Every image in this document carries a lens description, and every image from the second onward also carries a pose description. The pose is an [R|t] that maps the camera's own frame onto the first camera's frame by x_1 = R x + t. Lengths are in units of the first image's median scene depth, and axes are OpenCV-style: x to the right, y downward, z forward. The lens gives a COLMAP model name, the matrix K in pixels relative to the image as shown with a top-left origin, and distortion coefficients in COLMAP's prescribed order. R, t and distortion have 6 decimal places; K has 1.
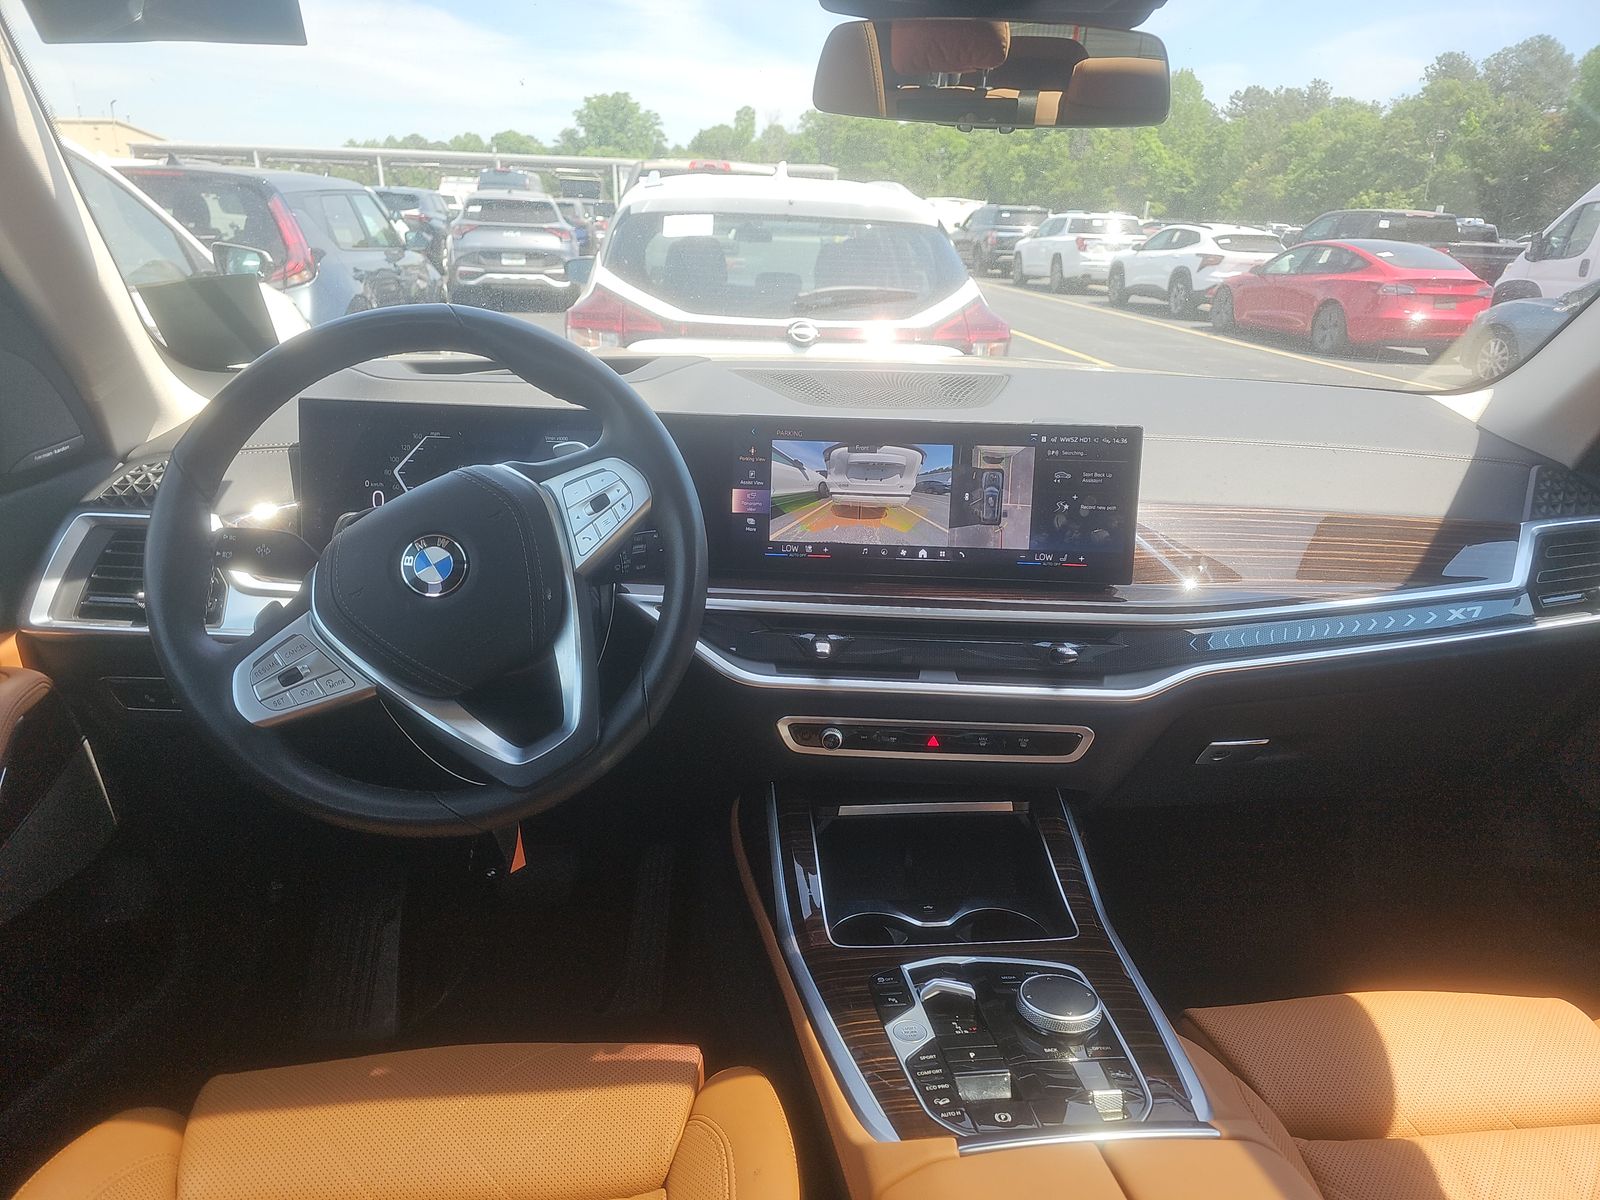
lens RADIAL K [[1087.0, 0, 800.0], [0, 1087.0, 600.0], [0, 0, 1]] dist [0.071218, -0.094124]
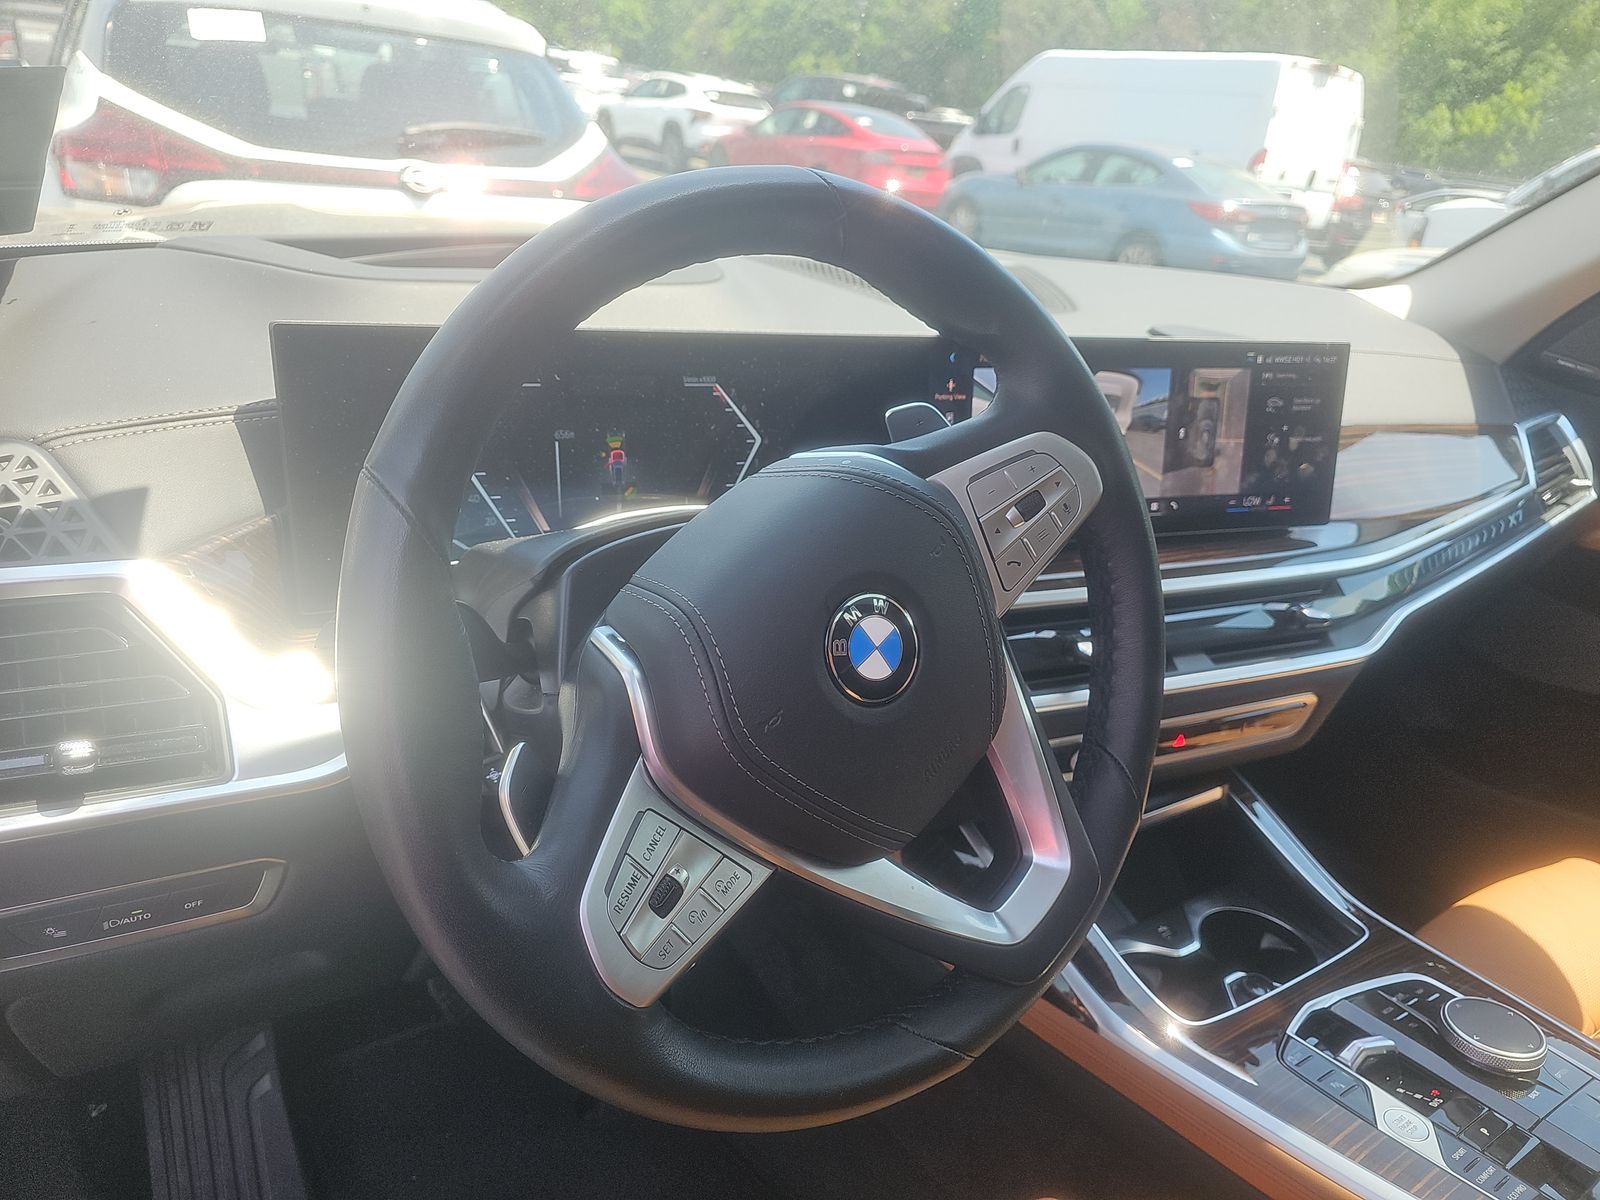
lens RADIAL K [[1120.9, 0, 800.0], [0, 1120.9, 600.0], [0, 0, 1]] dist [-0.005556, -0.001922]
pose [[0.879087, -0.127761, 0.459220, -0.486508], [0.072207, 0.987985, 0.136644, -0.106511], [-0.471161, -0.086963, 0.877750, 0.398312]]
